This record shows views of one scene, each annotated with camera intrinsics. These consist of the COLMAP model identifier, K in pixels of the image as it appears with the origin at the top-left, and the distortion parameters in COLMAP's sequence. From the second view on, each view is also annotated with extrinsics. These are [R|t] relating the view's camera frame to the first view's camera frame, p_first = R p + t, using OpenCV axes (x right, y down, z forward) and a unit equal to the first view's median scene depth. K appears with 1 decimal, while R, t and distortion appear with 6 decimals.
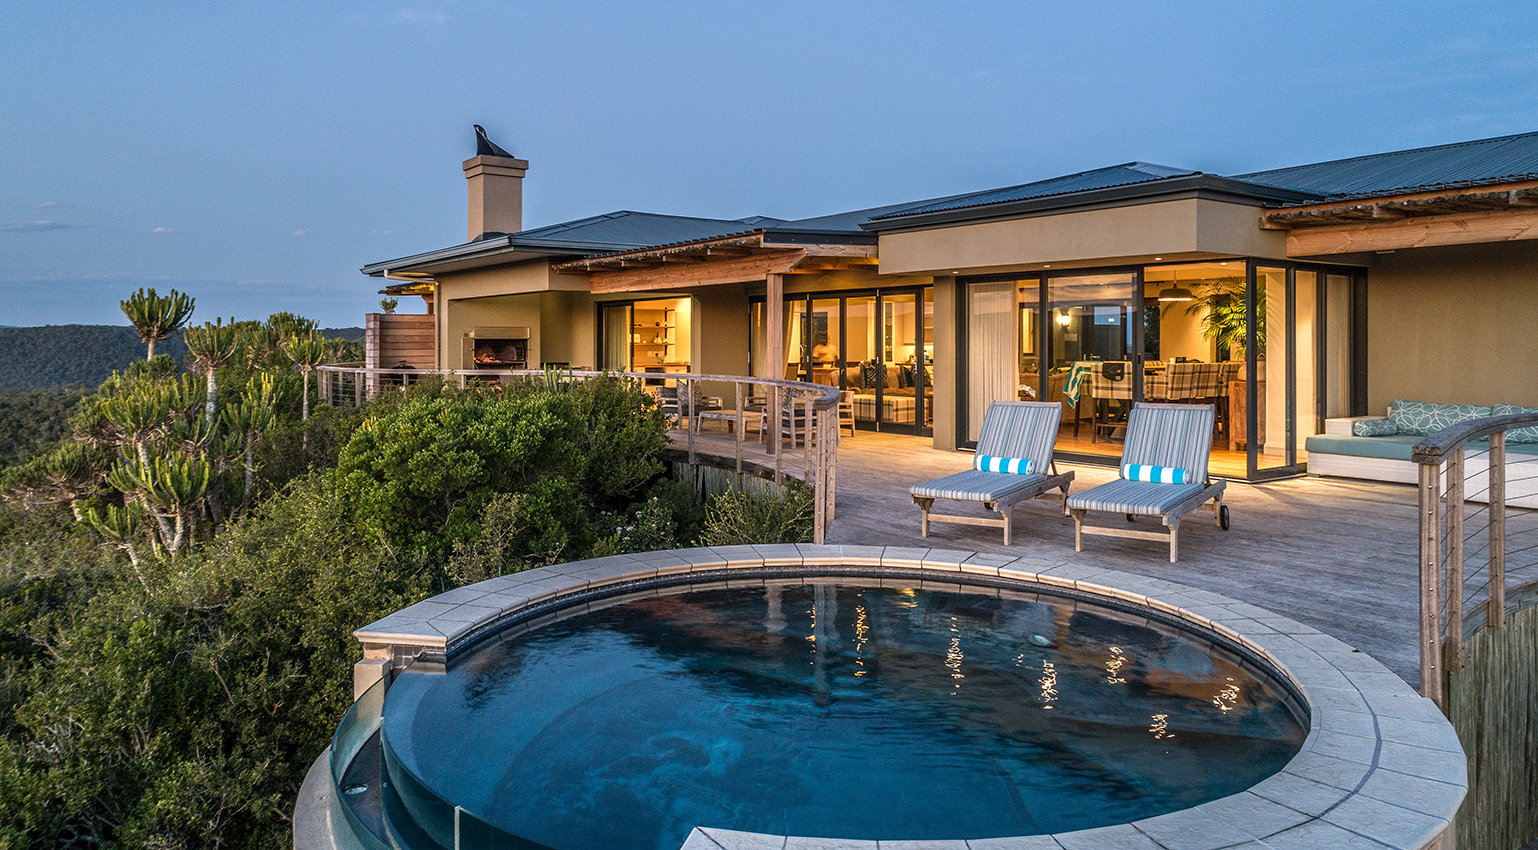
lens RADIAL K [[706.9, 0, 768.9], [0, 706.9, 422.8], [0, 0, 1]] dist [-0.001254, -0.000218]
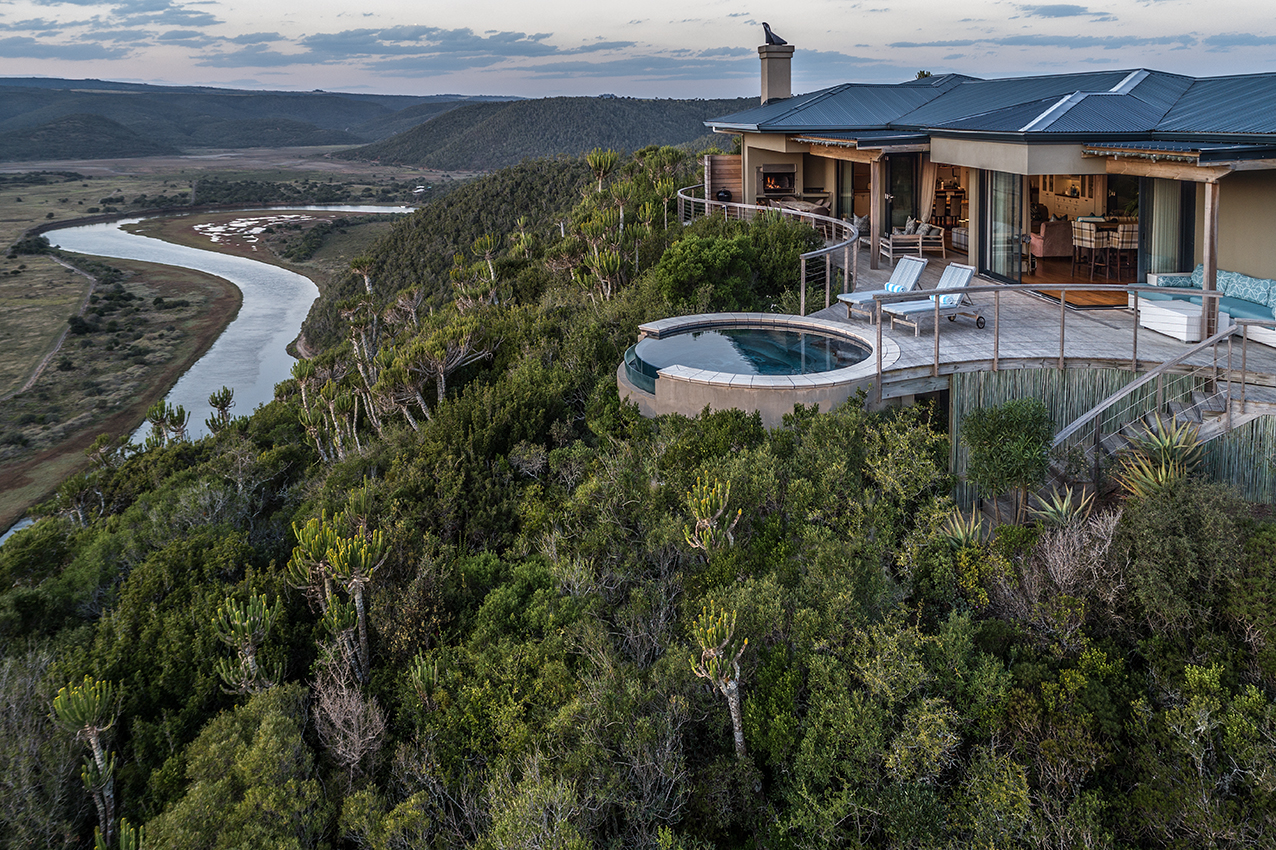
lens RADIAL K [[897.1, 0, 637.5], [0, 897.1, 424.8], [0, 0, 1]] dist [0.004179, 0.000219]
pose [[0.766828, 0.169830, -0.618977, 0.924046], [0.004426, 0.962938, 0.269686, -0.171267], [0.641837, -0.209542, 0.737657, -0.970499]]
